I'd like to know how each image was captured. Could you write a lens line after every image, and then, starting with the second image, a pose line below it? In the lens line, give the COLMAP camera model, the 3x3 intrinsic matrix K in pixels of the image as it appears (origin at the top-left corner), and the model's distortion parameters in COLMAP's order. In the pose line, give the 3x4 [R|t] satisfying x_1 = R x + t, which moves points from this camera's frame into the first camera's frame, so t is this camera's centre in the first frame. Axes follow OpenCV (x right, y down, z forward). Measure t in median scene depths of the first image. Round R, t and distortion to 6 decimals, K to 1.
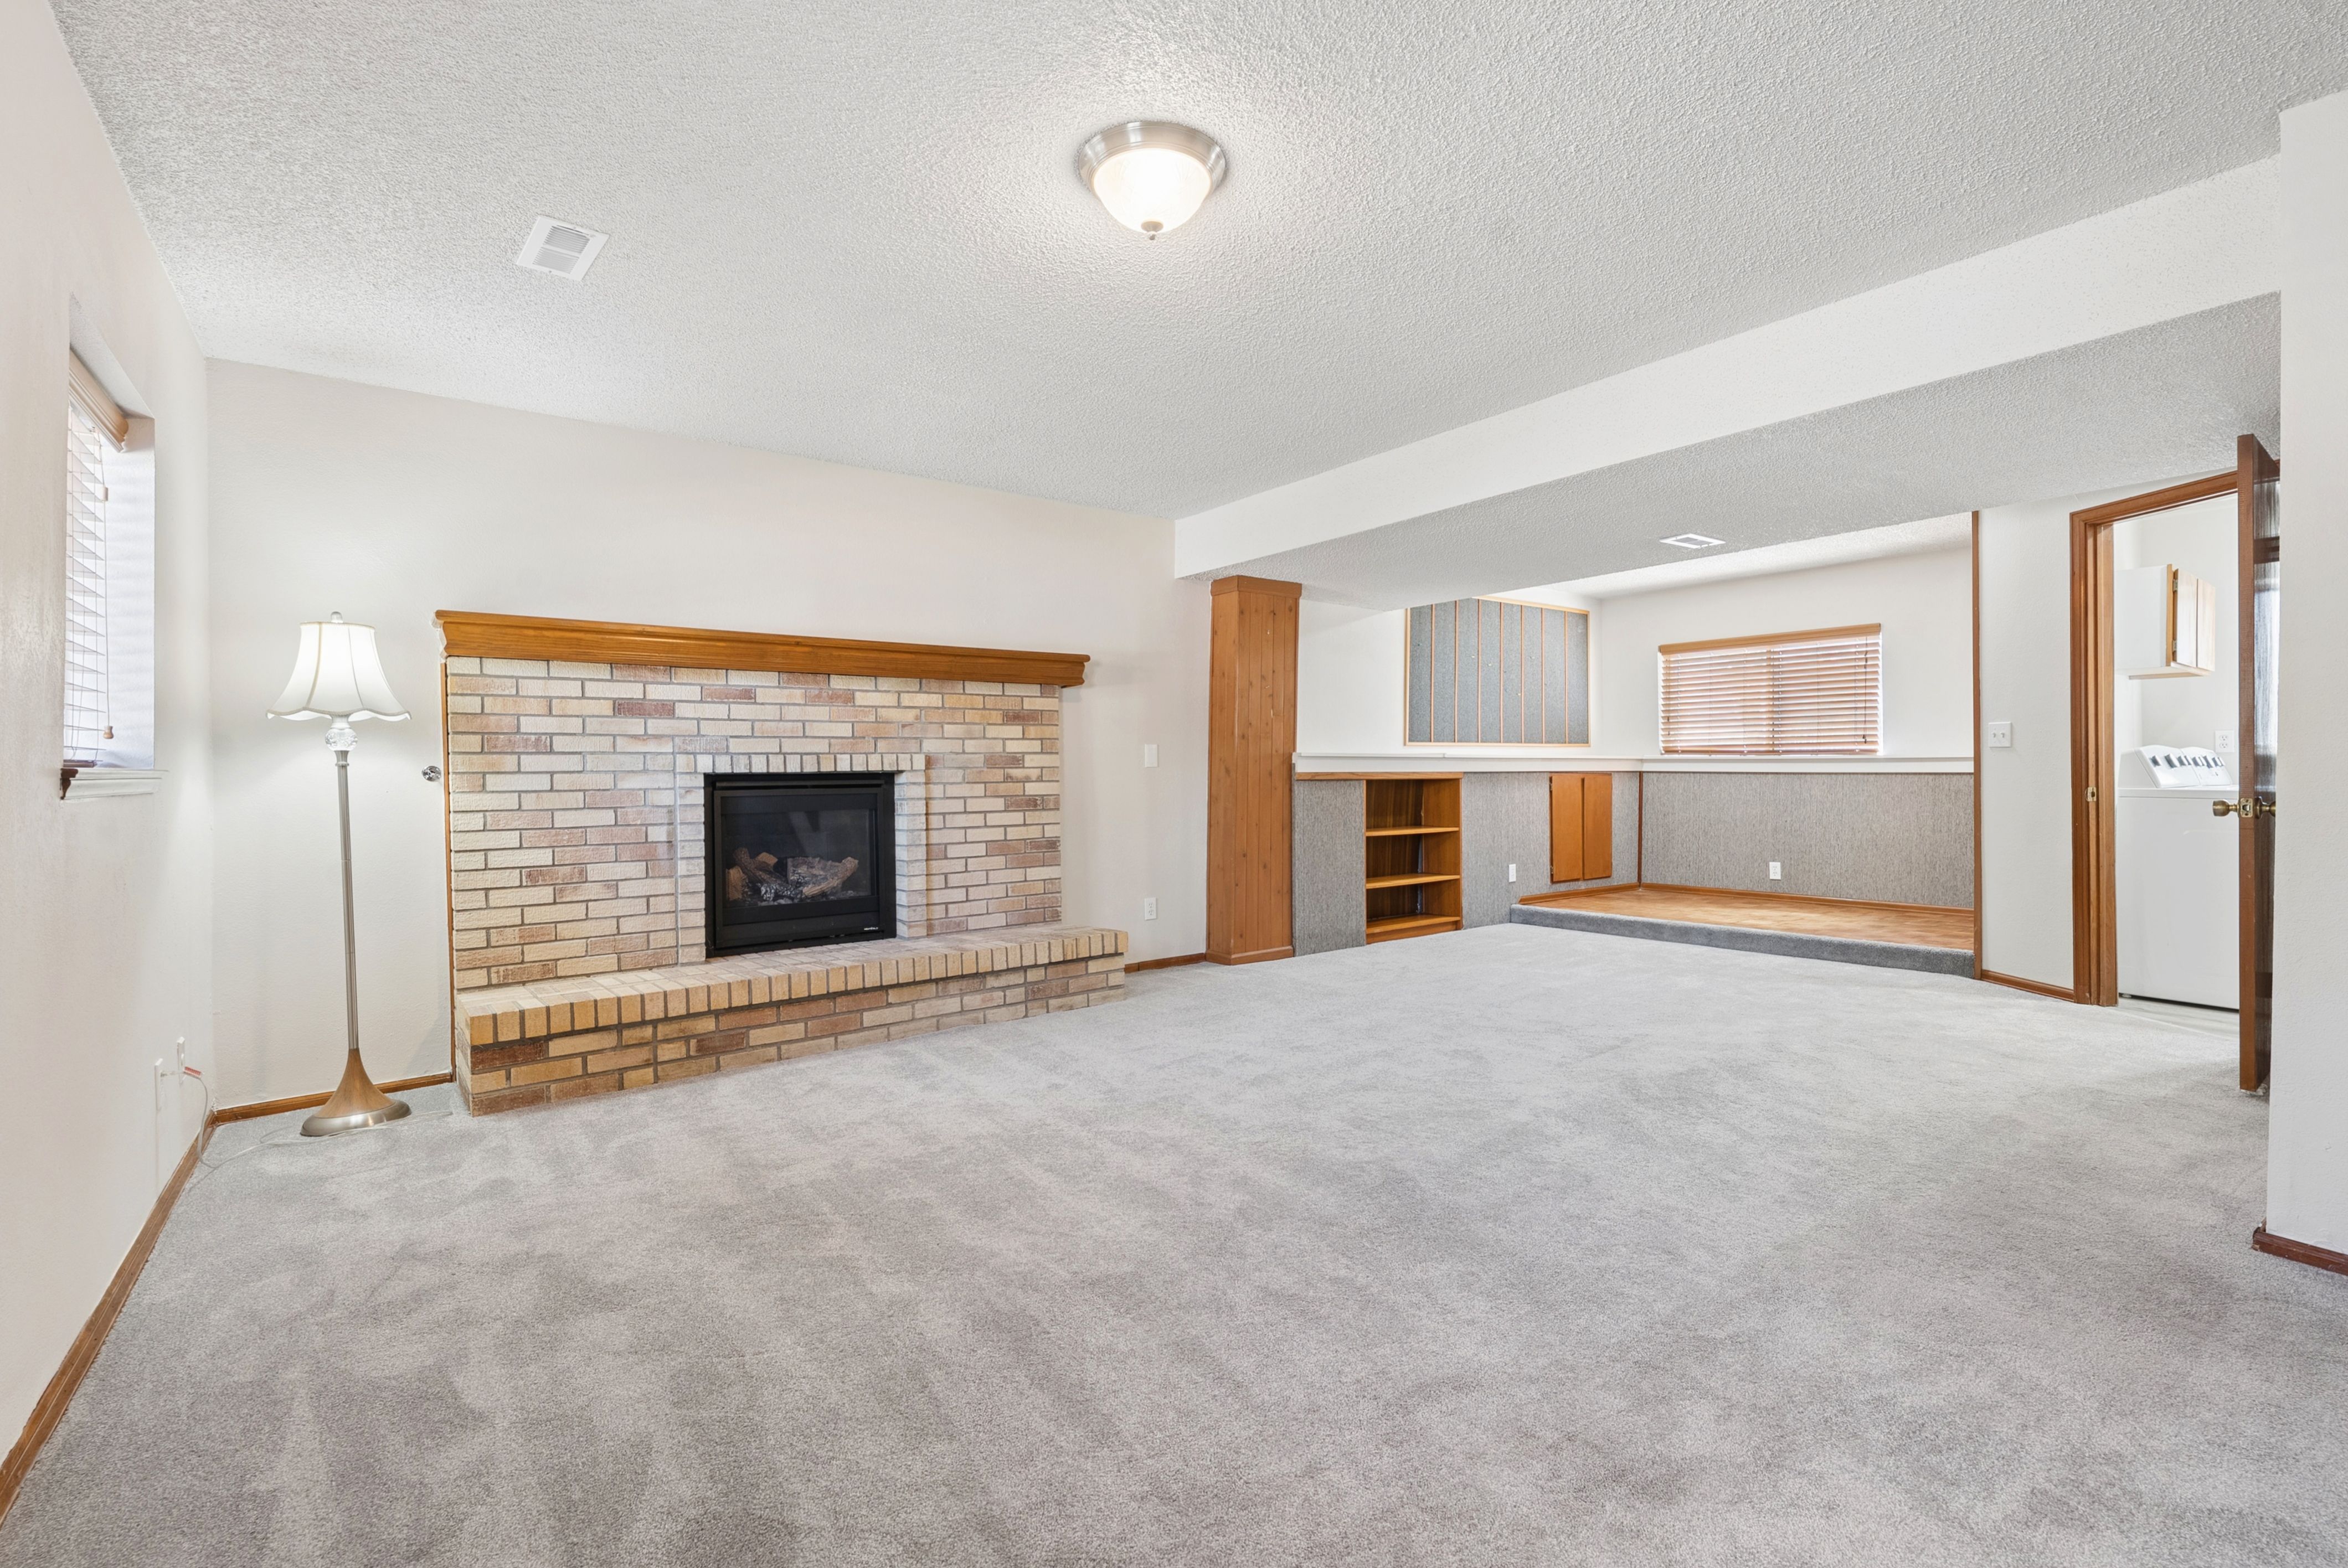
lens RADIAL K [[1048.7, 0, 1223.9], [0, 1048.7, 755.2], [0, 0, 1]] dist [0.008114, -0.001256]
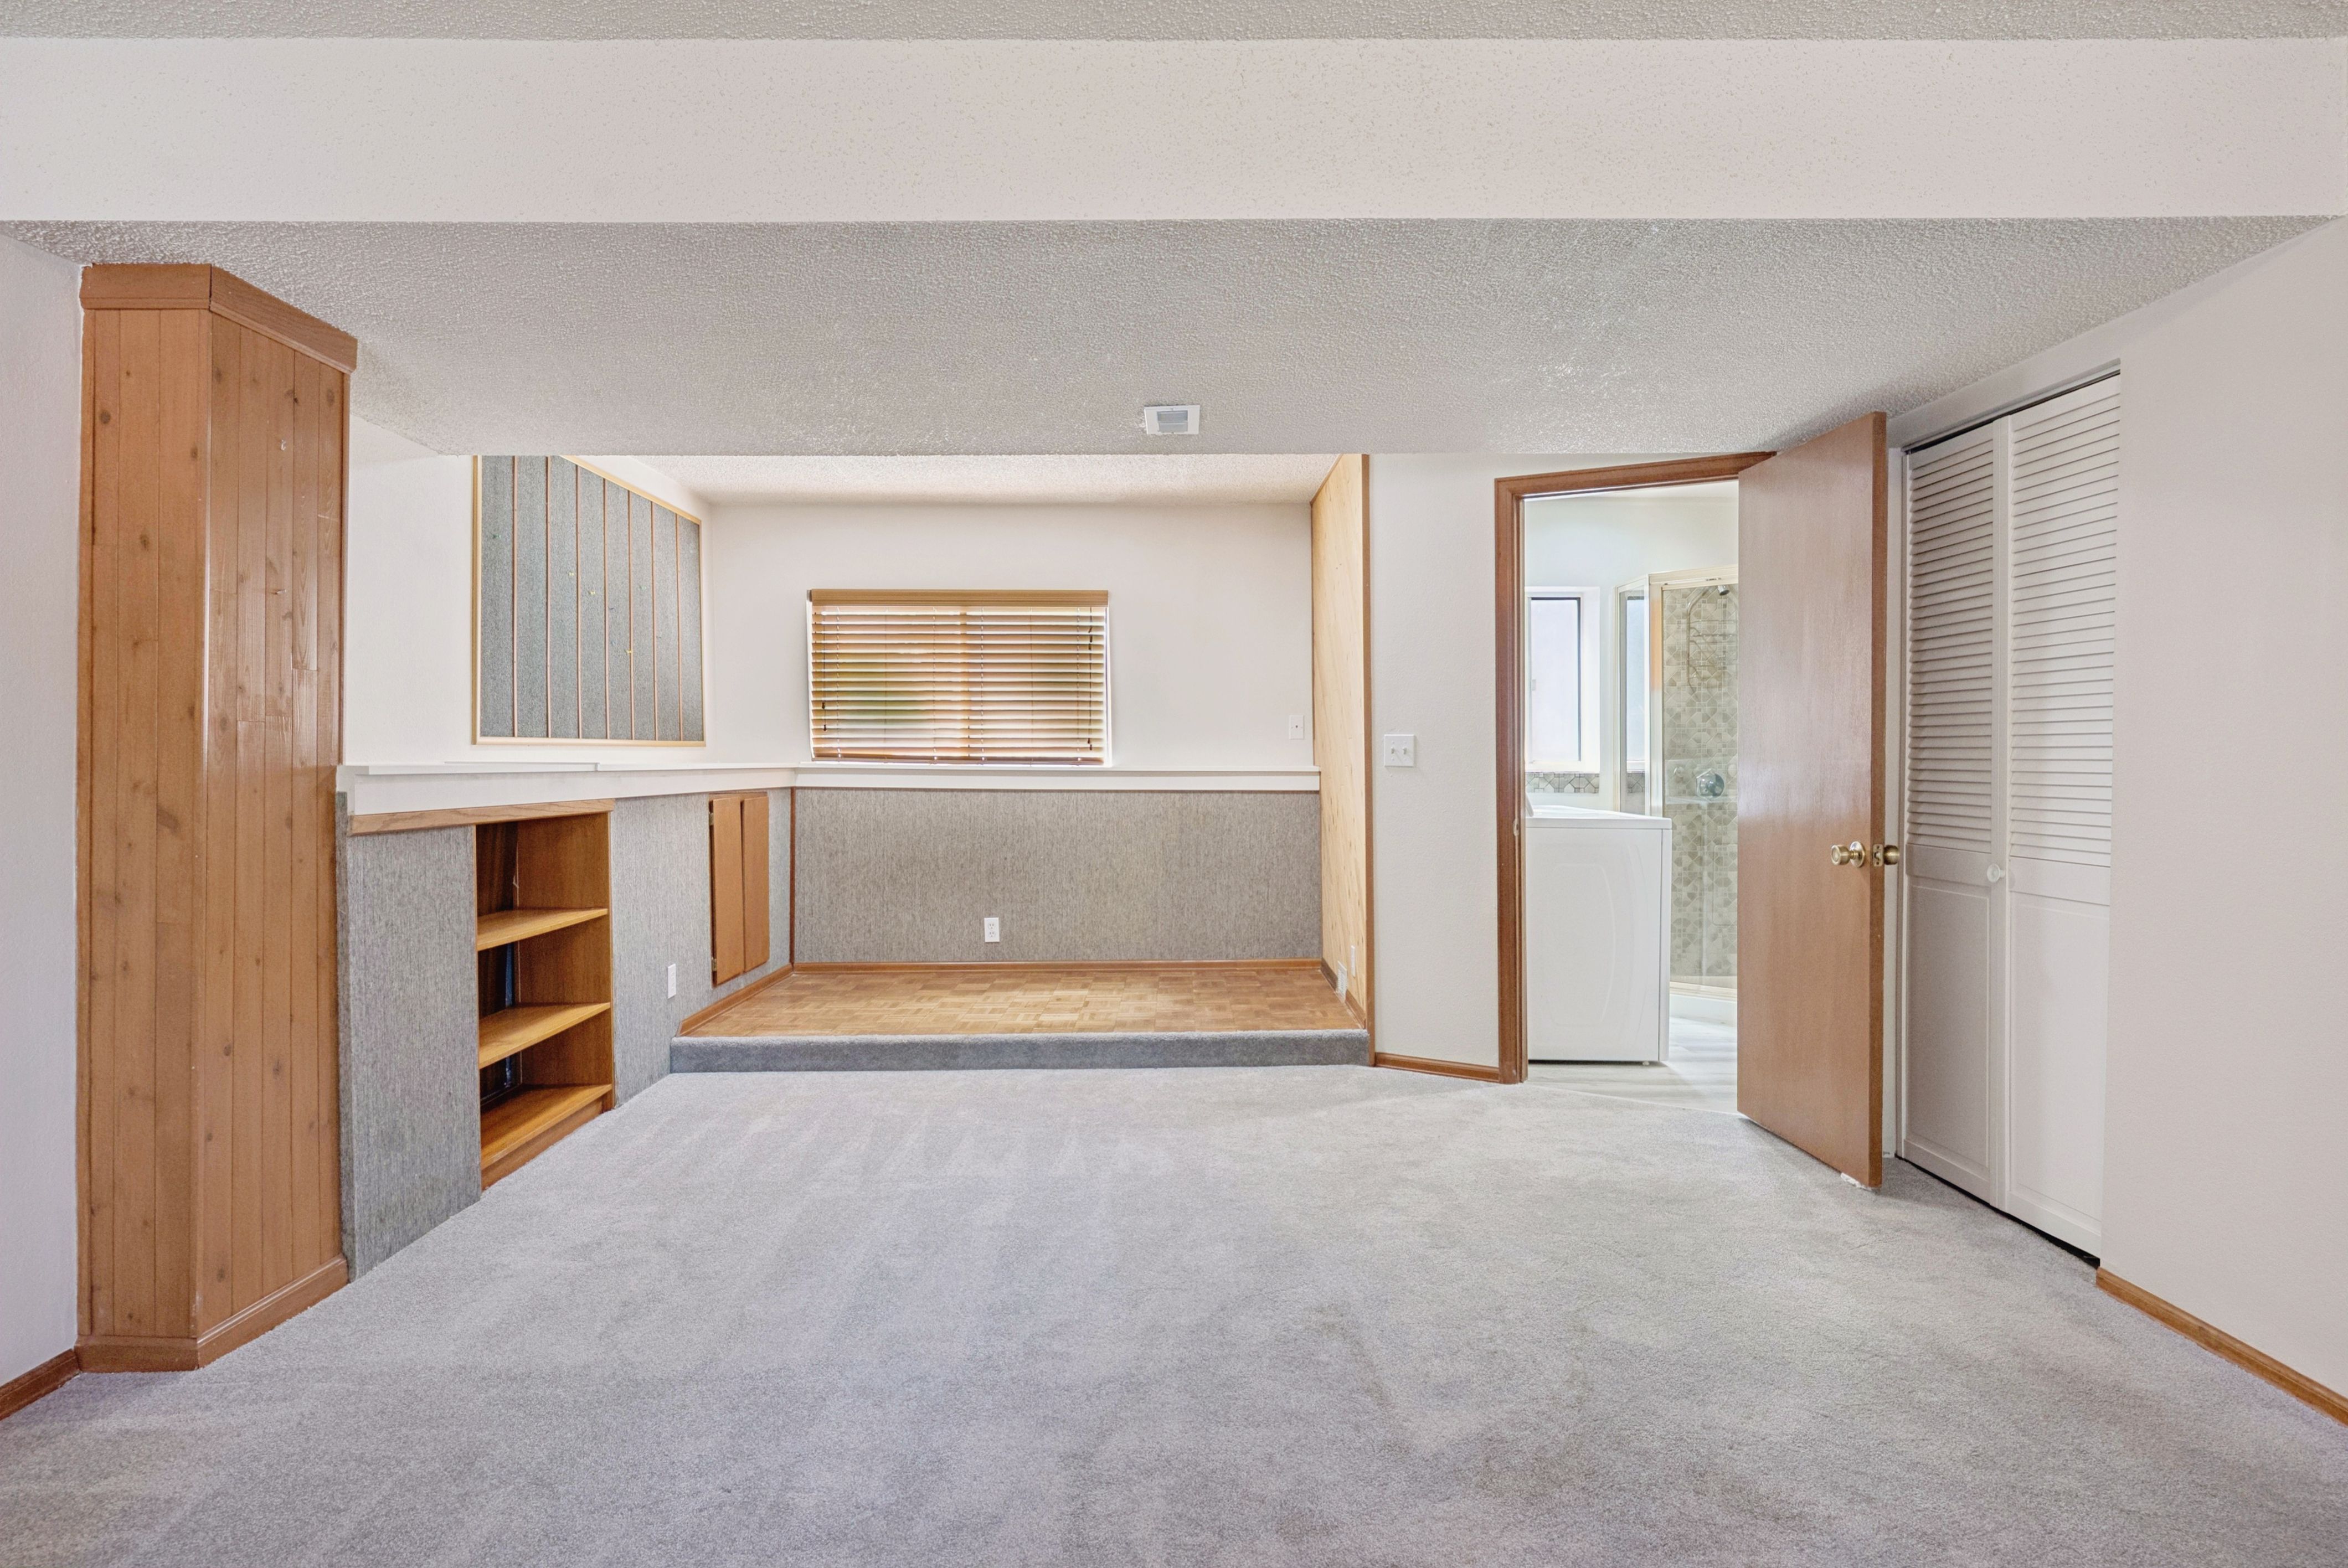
lens RADIAL K [[1375.0, 0, 1179.8], [0, 1375.0, 790.4], [0, 0, 1]] dist [0.006301, 0.001759]
pose [[0.624350, -0.010084, 0.781079, -0.162331], [-0.017821, 0.999473, 0.027149, -0.014554], [-0.780941, -0.030870, 0.623841, 0.495299]]
